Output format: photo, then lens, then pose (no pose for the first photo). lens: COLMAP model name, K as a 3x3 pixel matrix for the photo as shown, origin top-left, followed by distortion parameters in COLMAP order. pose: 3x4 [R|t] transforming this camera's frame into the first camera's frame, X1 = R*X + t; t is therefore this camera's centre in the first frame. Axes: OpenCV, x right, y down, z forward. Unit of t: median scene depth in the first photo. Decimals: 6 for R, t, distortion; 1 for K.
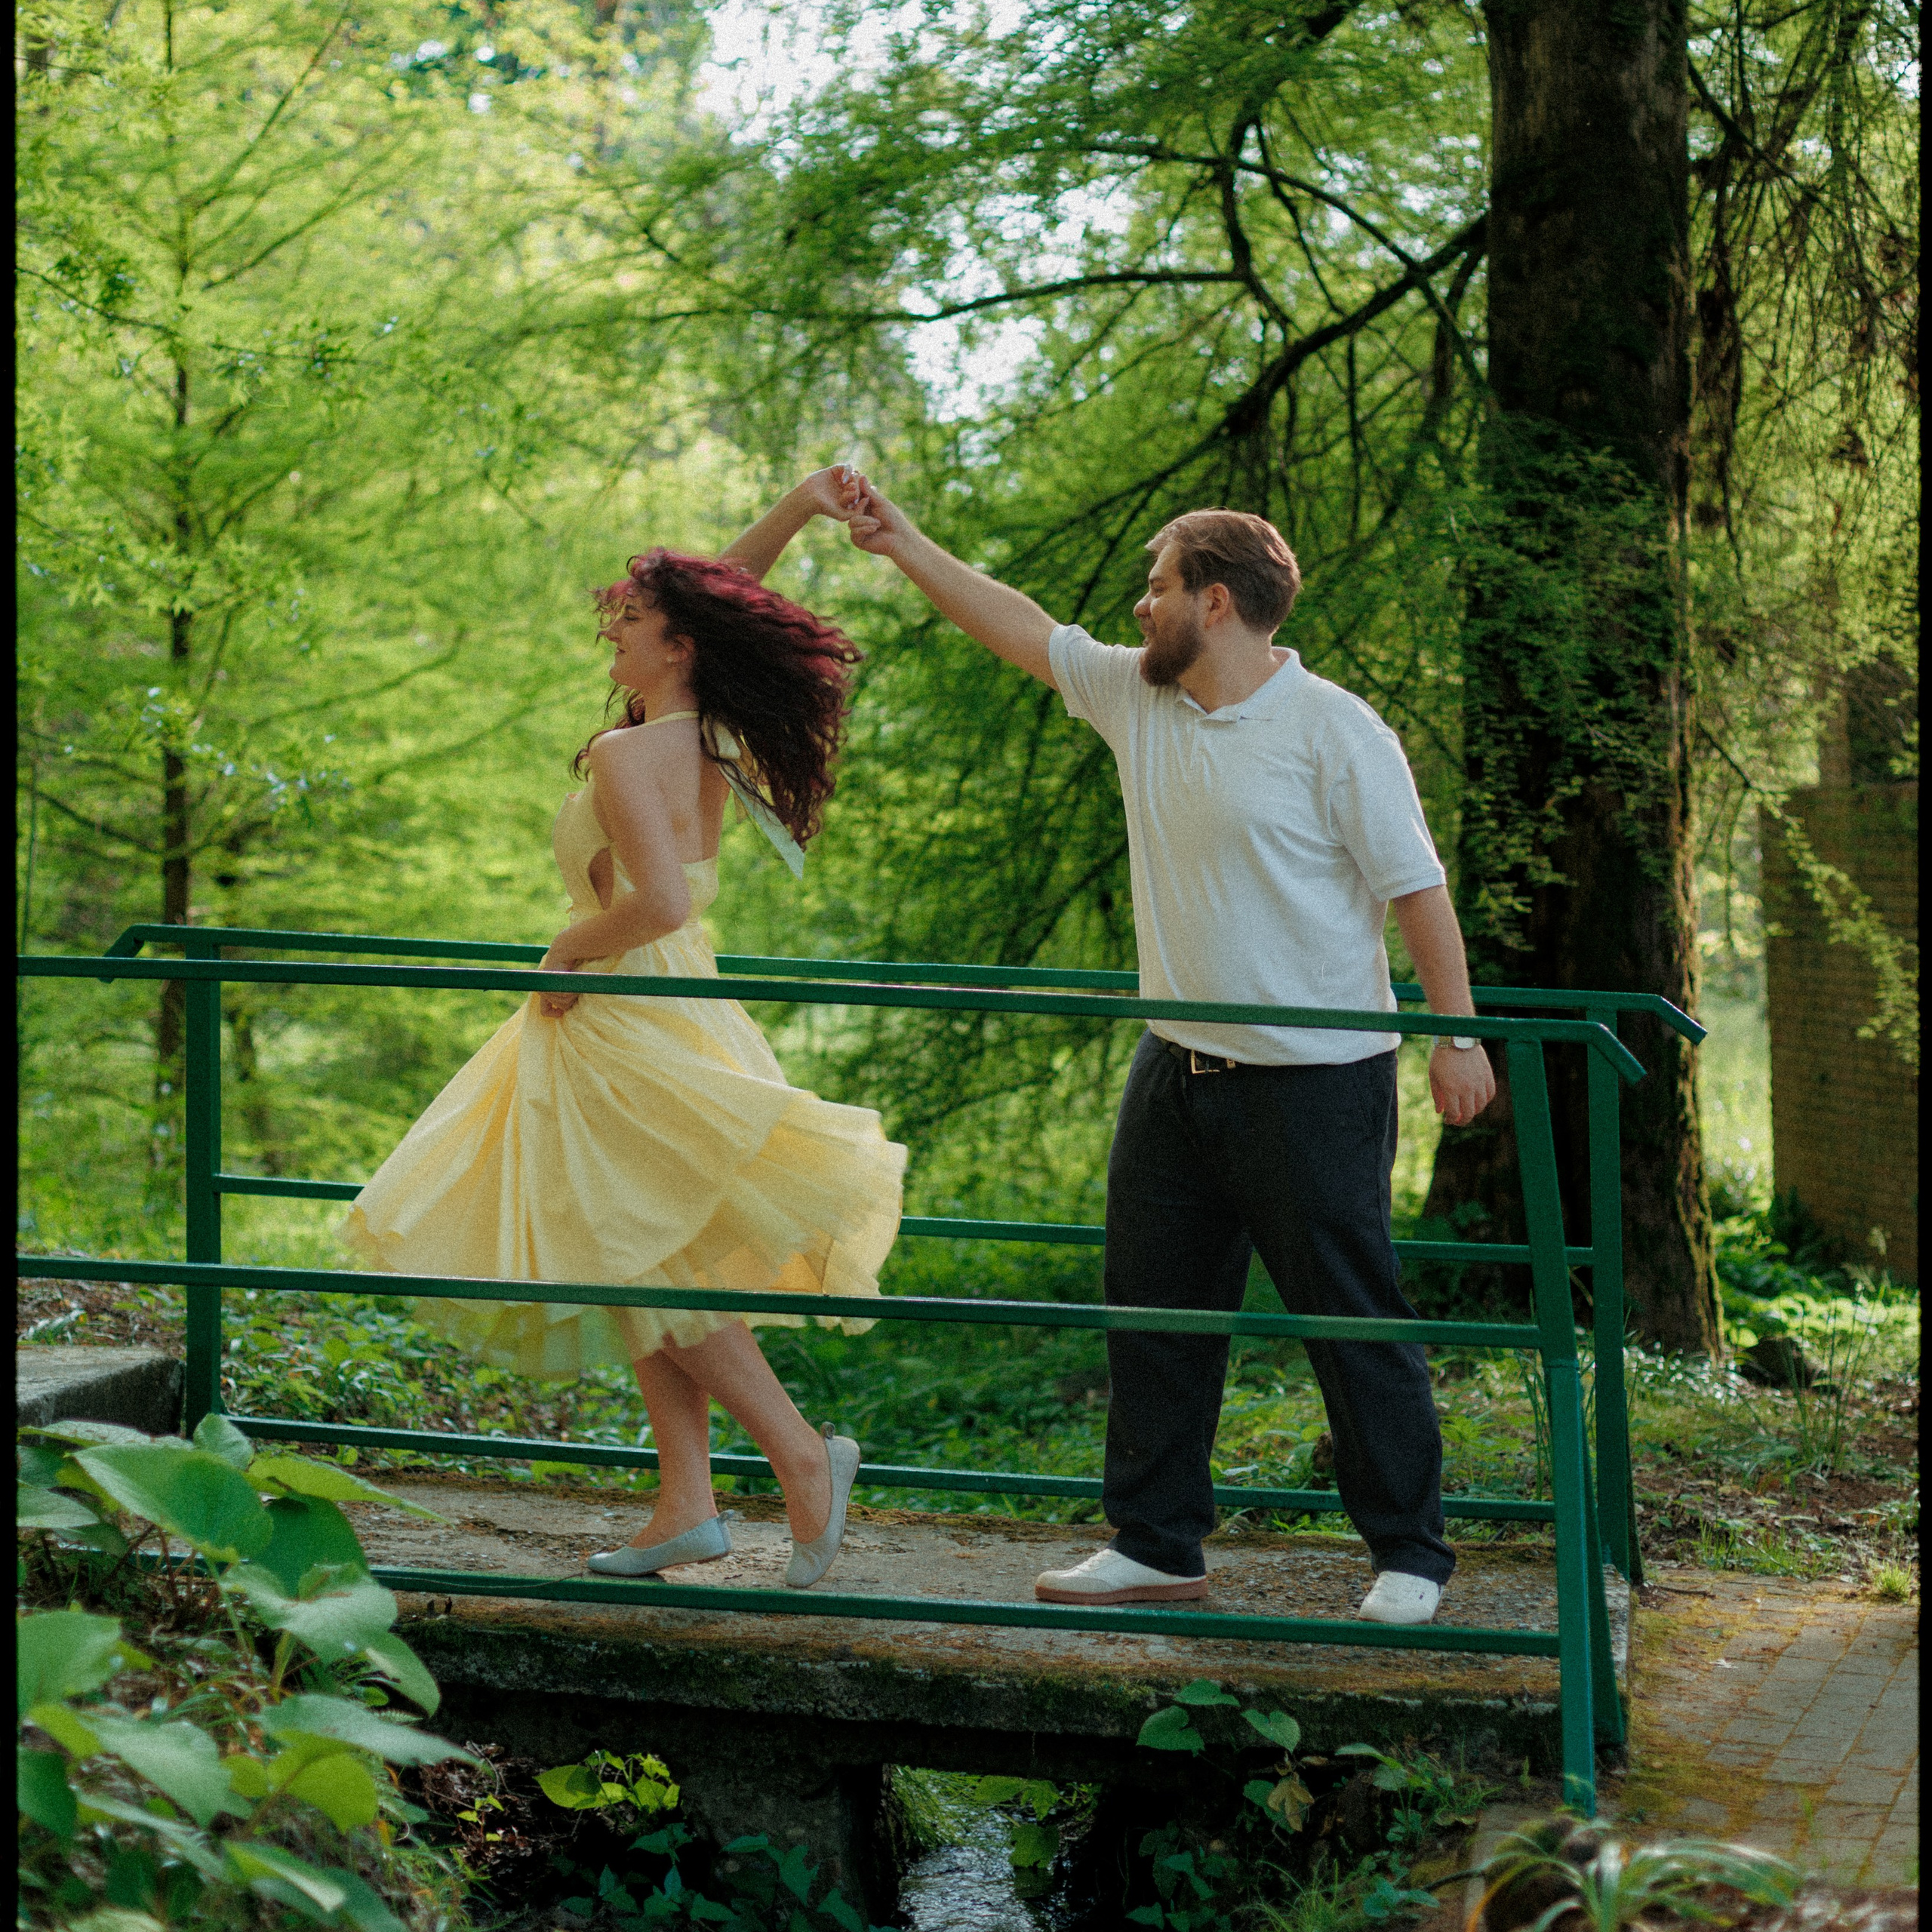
lens RADIAL K [[4197.0, 0, 974.1], [0, 4197.0, 1054.3], [0, 0, 1]] dist [0.024007, -0.177249]
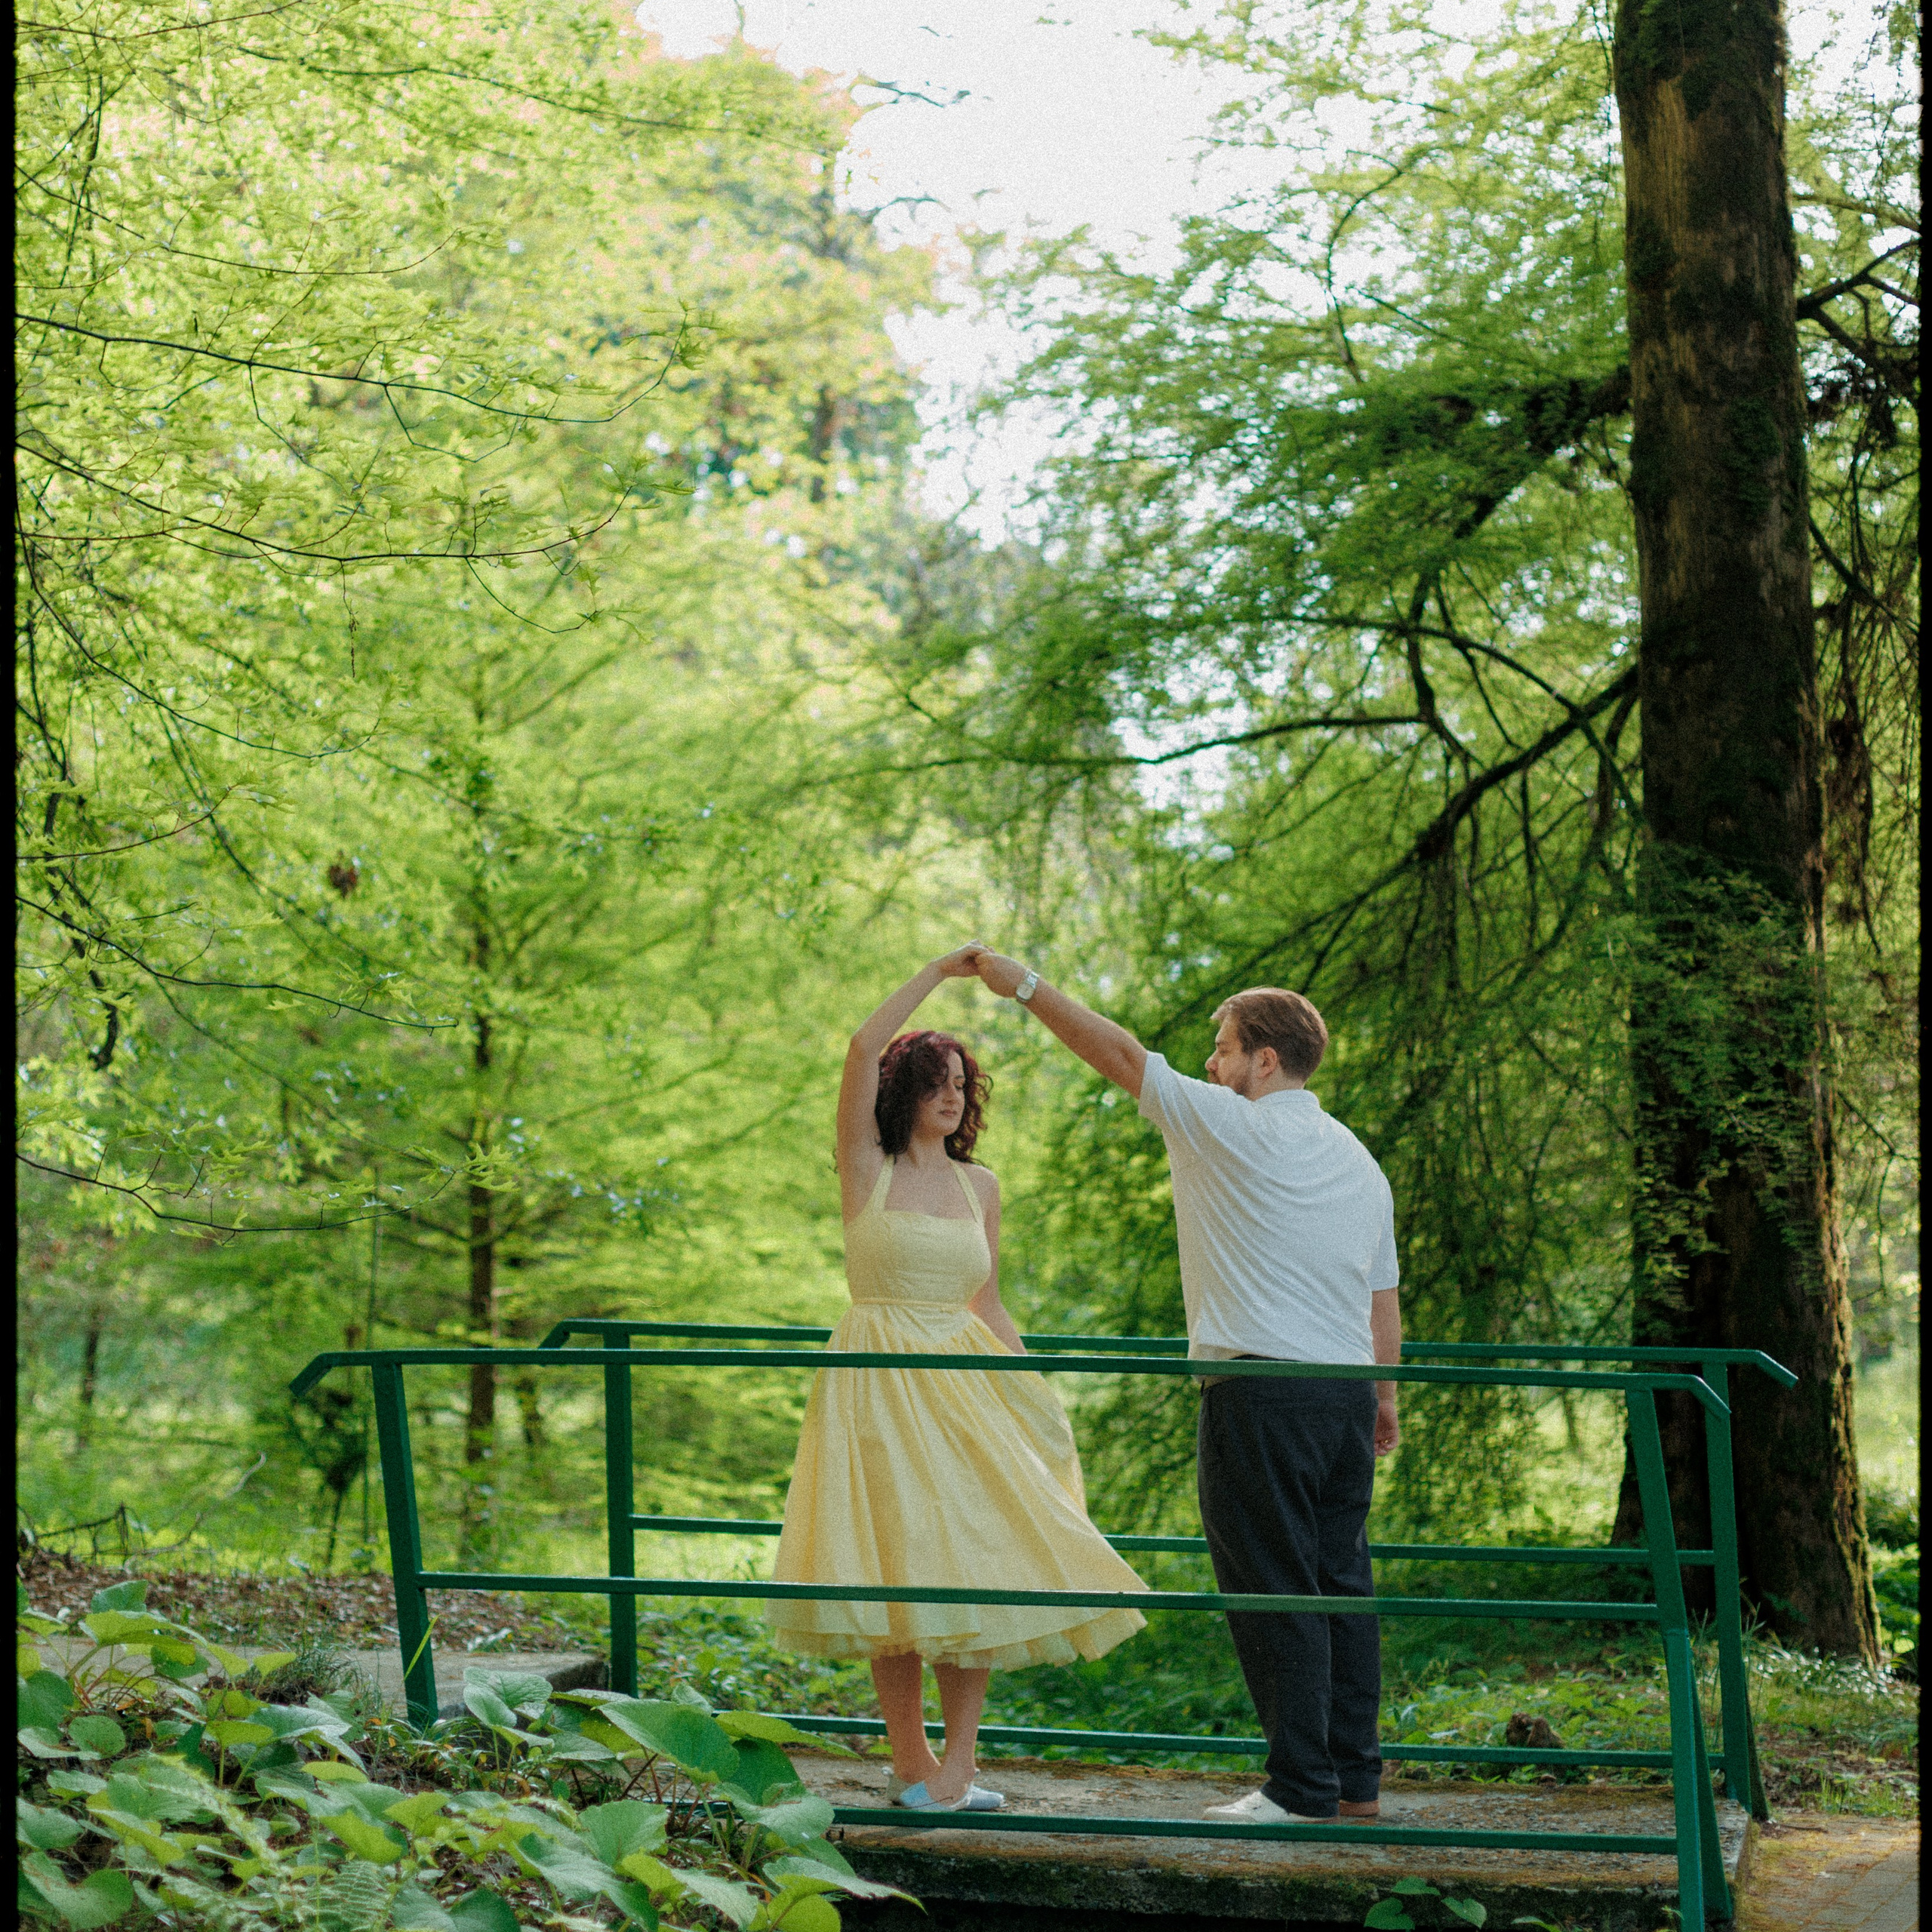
lens RADIAL K [[4304.9, 0, 971.9], [0, 4304.9, 1017.0], [0, 0, 1]] dist [-0.013603, 0.082675]
pose [[0.998479, -0.025590, -0.048839, -0.005082], [0.021066, 0.995630, -0.090983, -0.000617], [0.050954, 0.089815, 0.994654, -0.172740]]
